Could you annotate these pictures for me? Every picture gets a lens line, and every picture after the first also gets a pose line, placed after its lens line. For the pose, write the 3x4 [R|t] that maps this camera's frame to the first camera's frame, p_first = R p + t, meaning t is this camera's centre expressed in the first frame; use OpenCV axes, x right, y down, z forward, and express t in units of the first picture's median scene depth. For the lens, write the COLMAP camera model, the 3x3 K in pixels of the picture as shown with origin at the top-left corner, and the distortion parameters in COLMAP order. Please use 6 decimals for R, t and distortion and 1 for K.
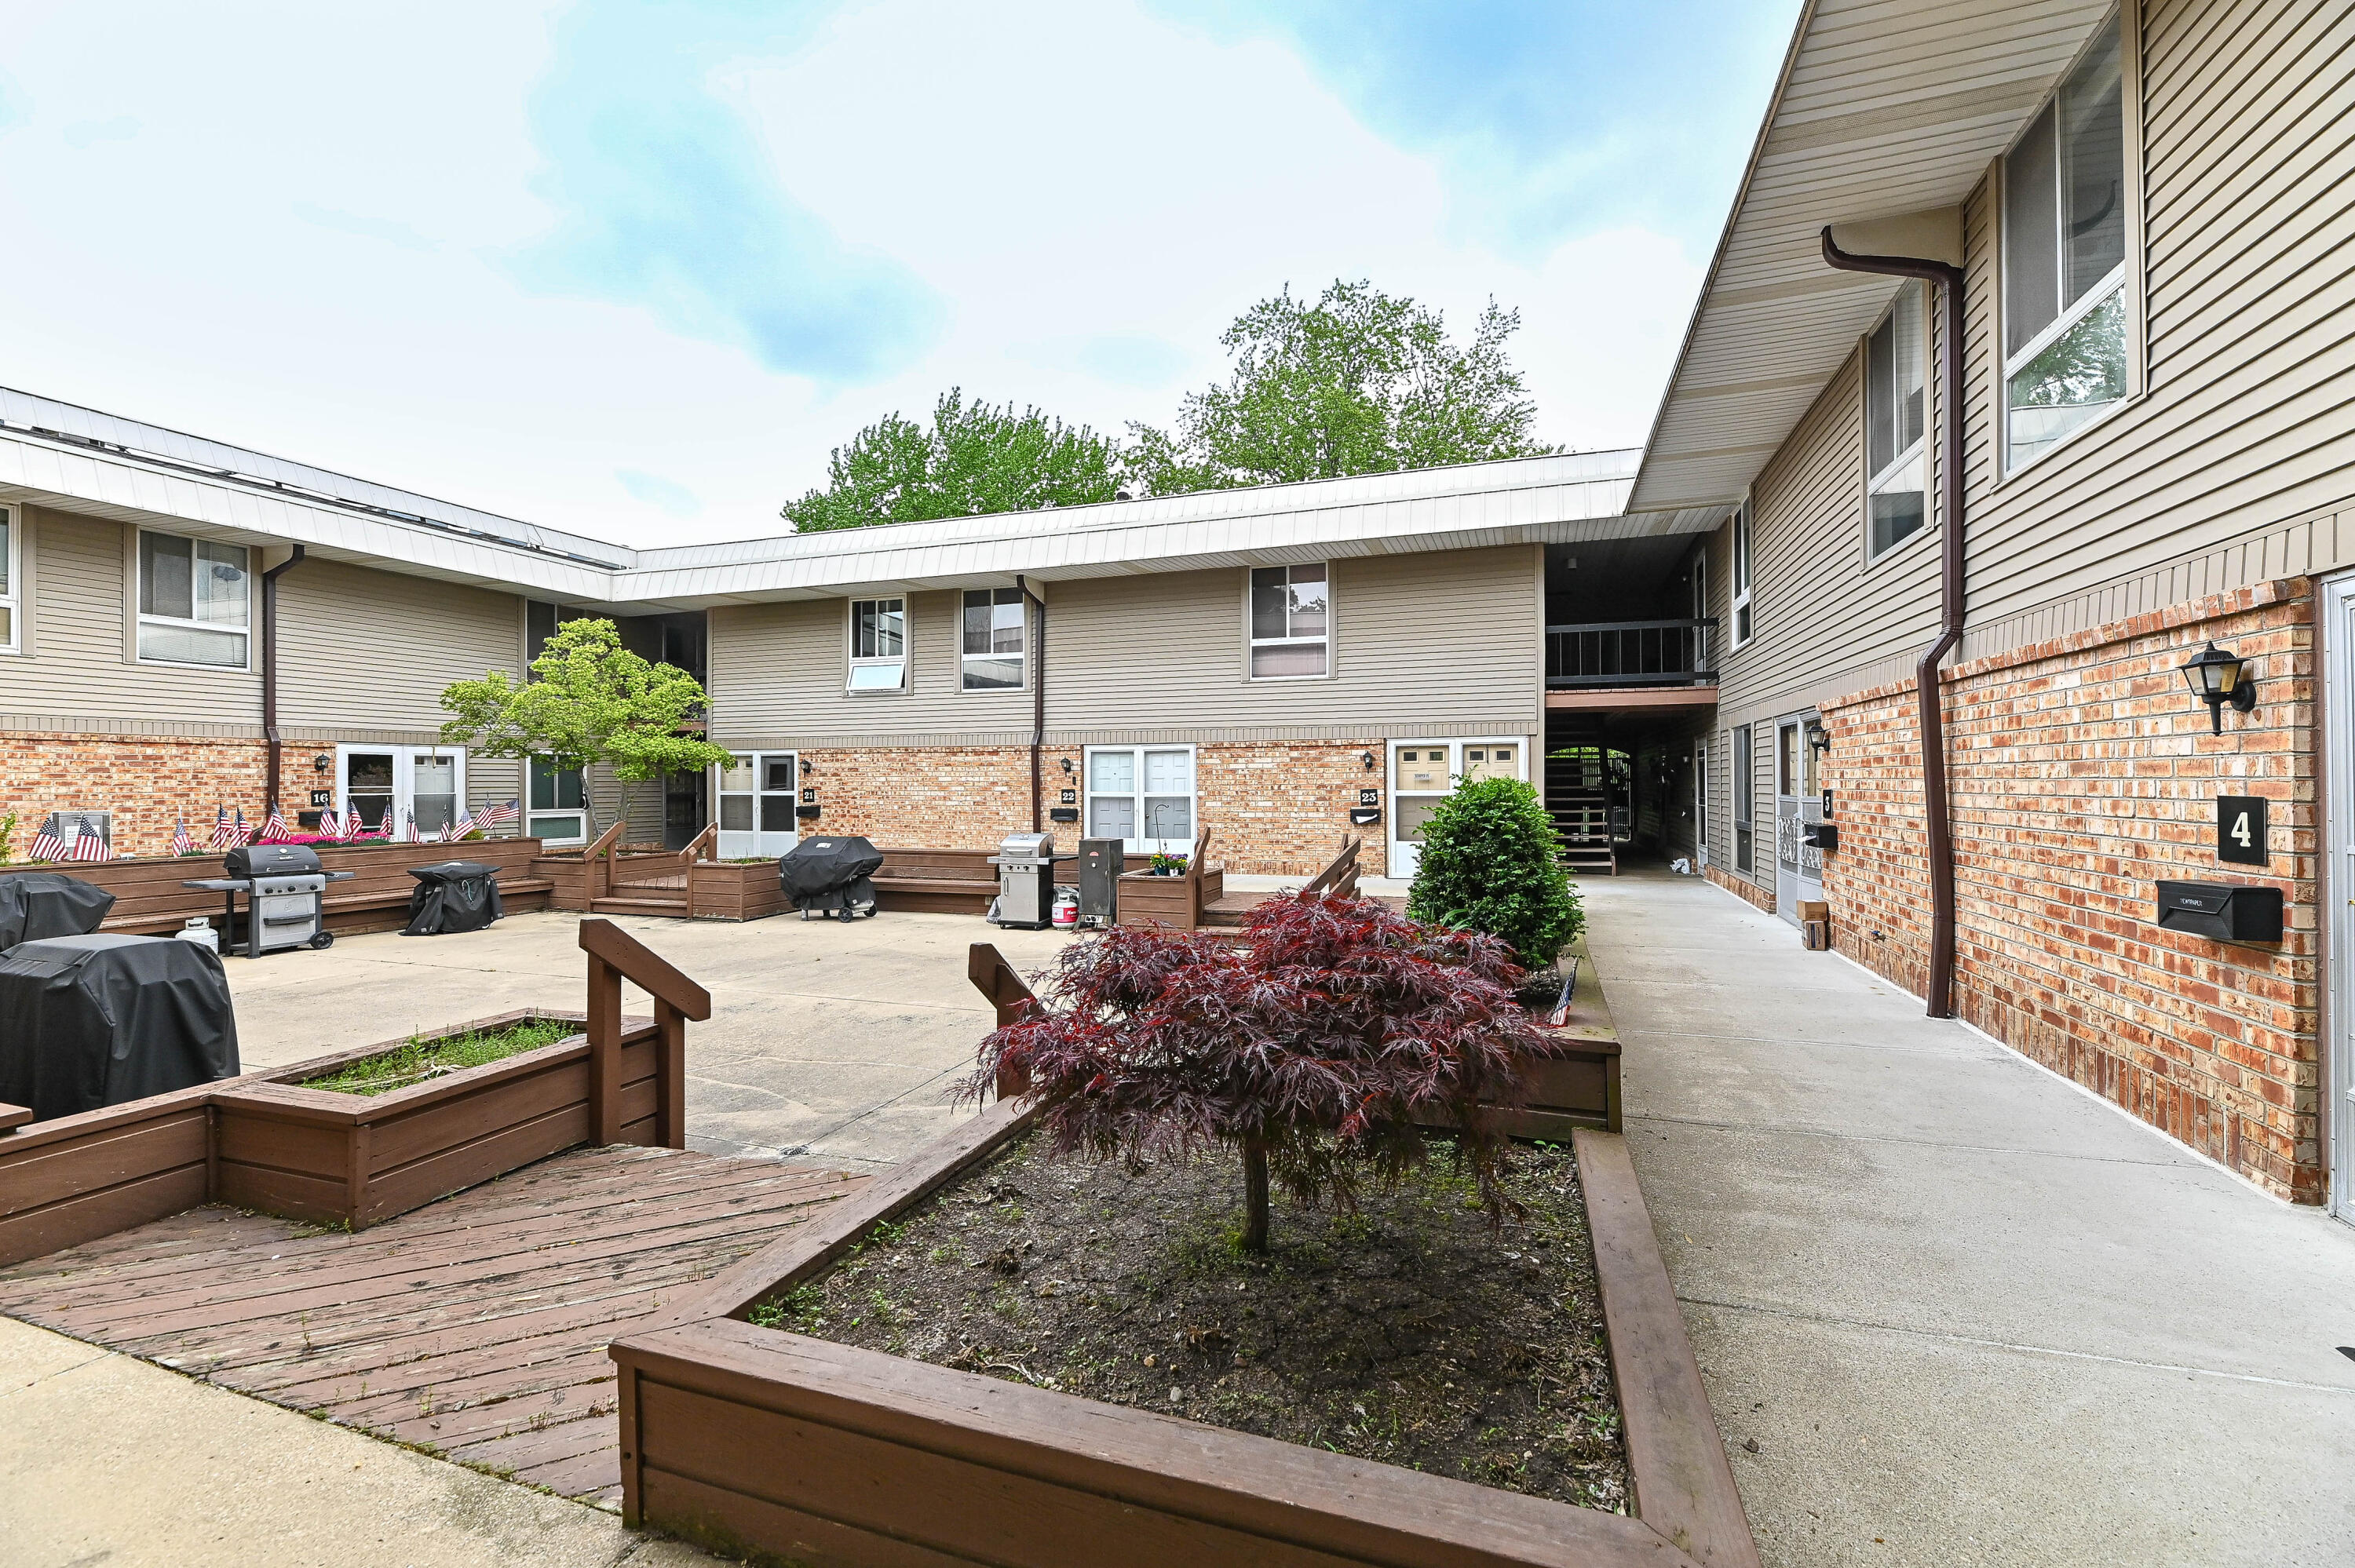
lens RADIAL K [[950.3, 0, 1133.0], [0, 950.3, 790.4], [0, 0, 1]] dist [-0.010528, -0.000800]
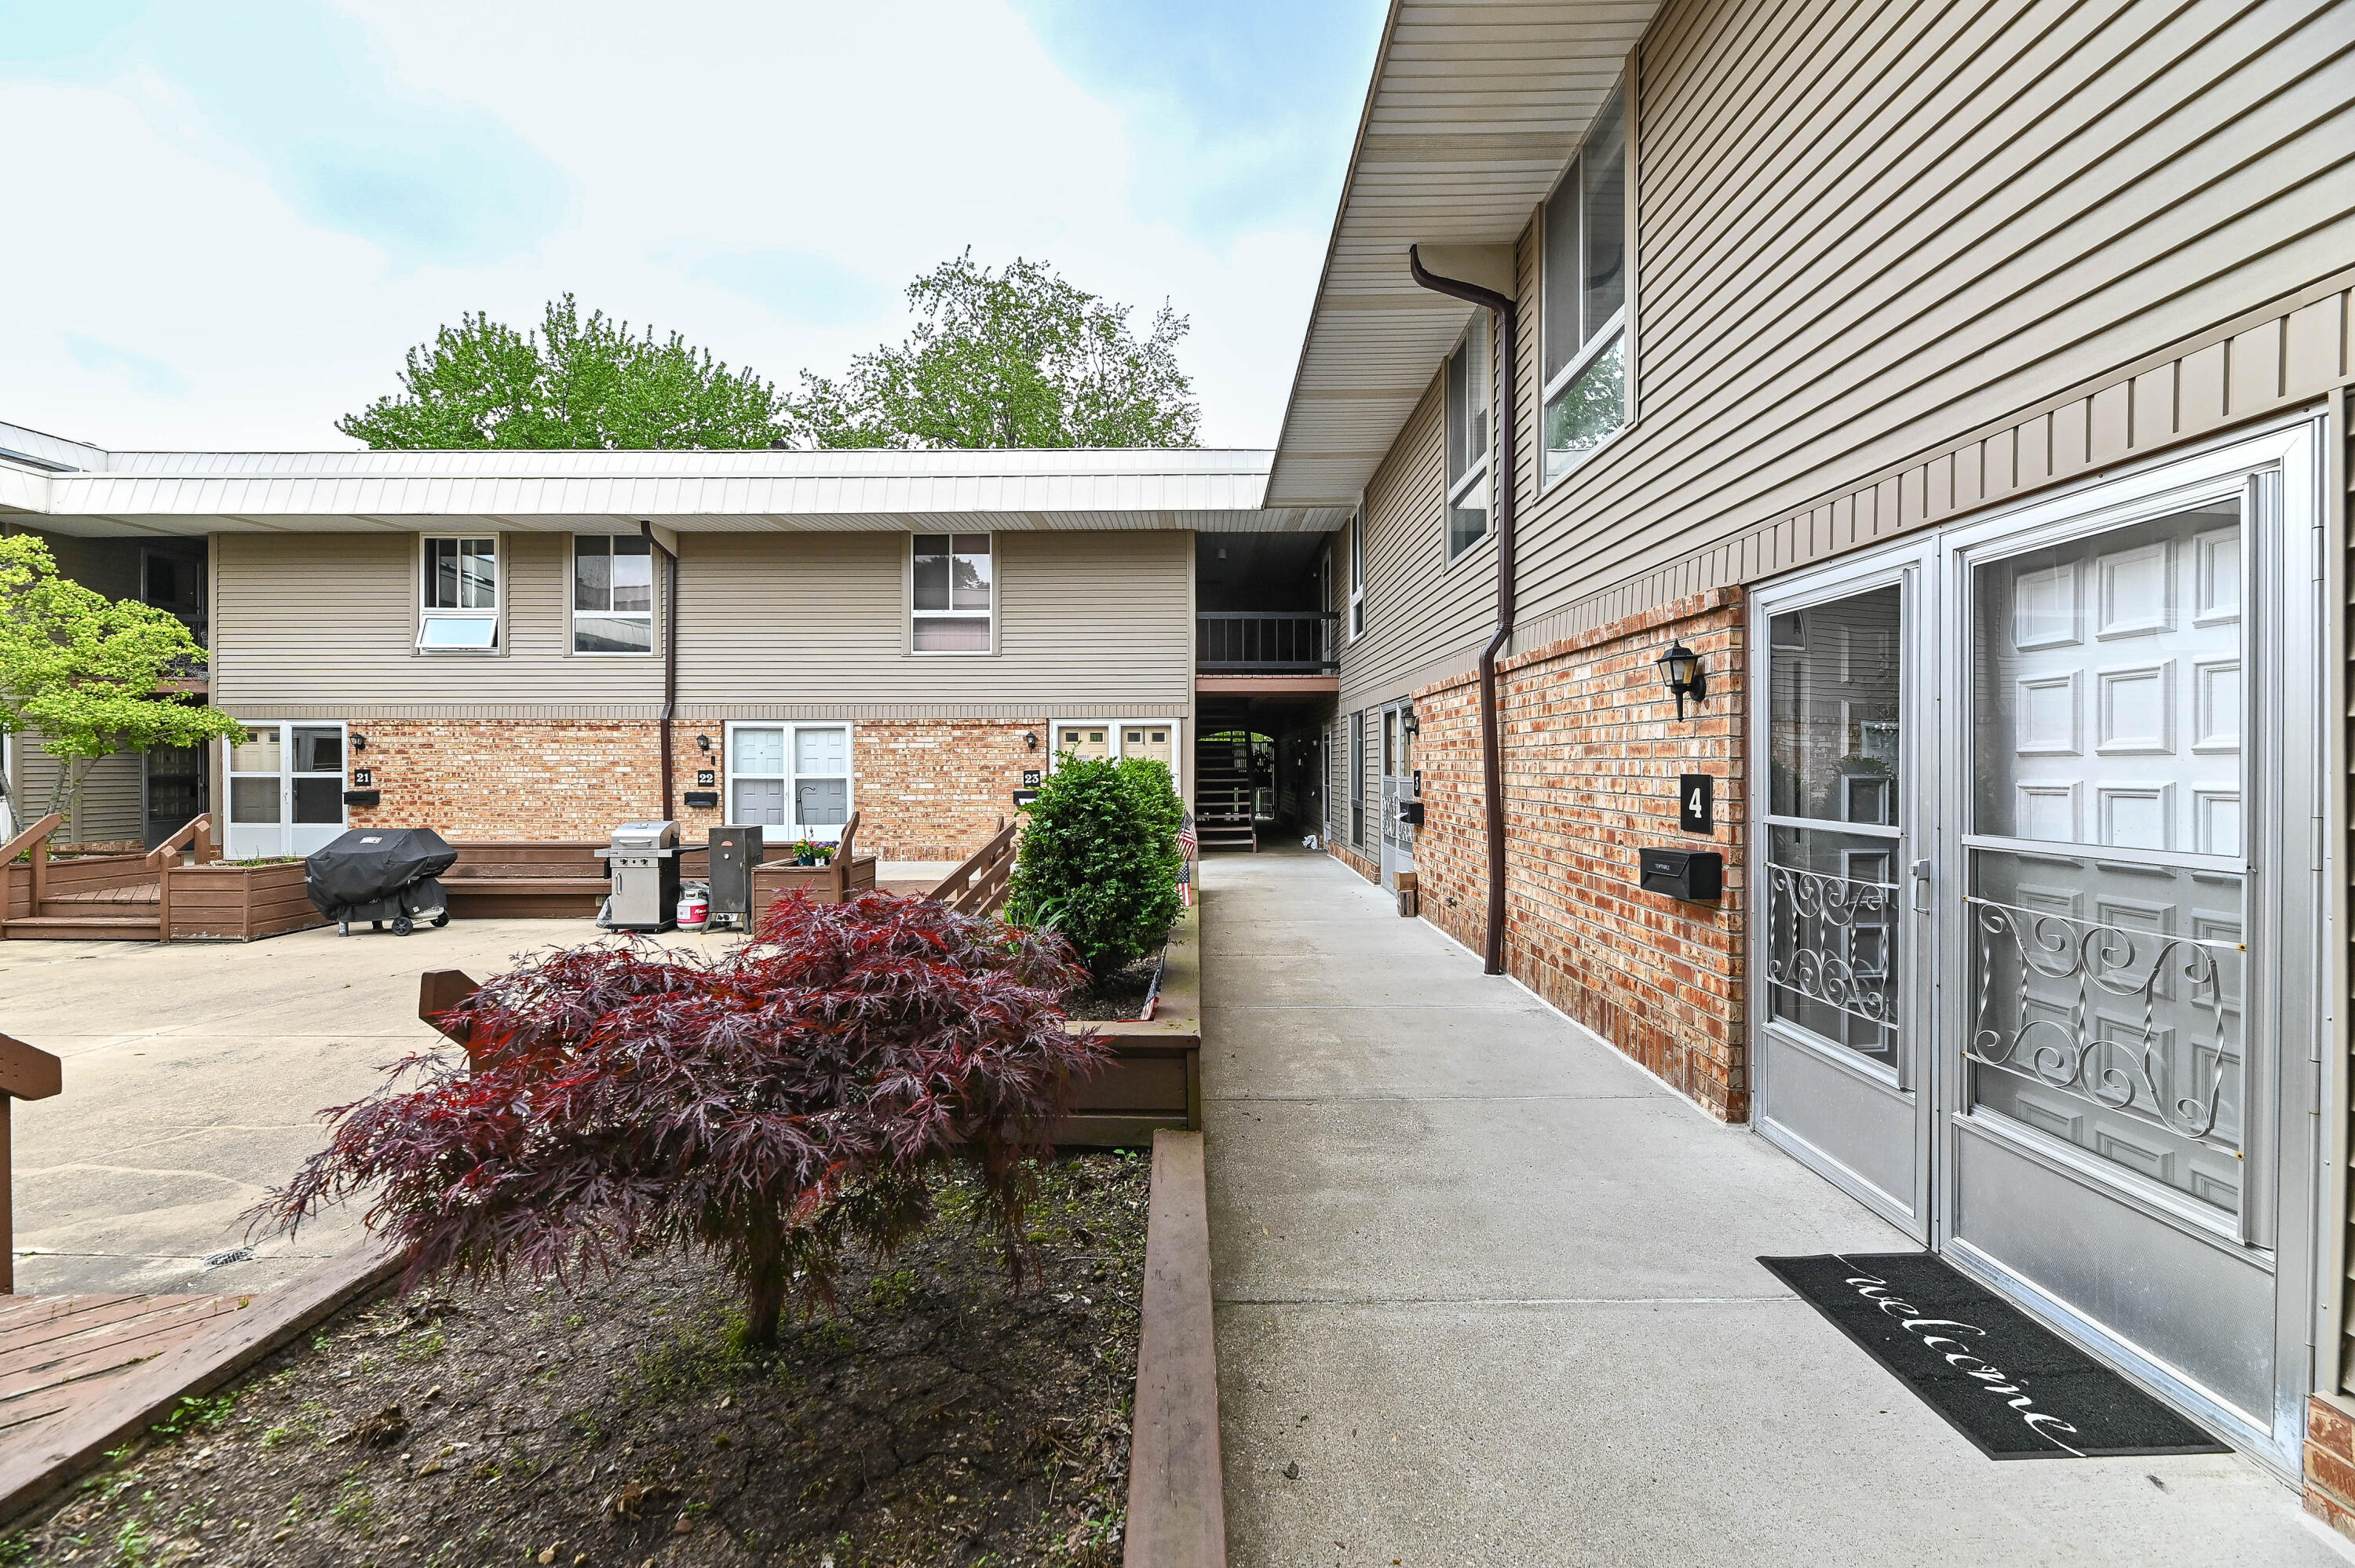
lens RADIAL K [[967.6, 0, 1177.5], [0, 967.6, 784.0], [0, 0, 1]] dist [-0.014694, -0.000795]
pose [[0.931712, -0.002420, 0.363191, 0.088062], [-0.001898, 0.999932, 0.011532, 0.003370], [-0.363194, -0.011434, 0.931643, 0.069577]]
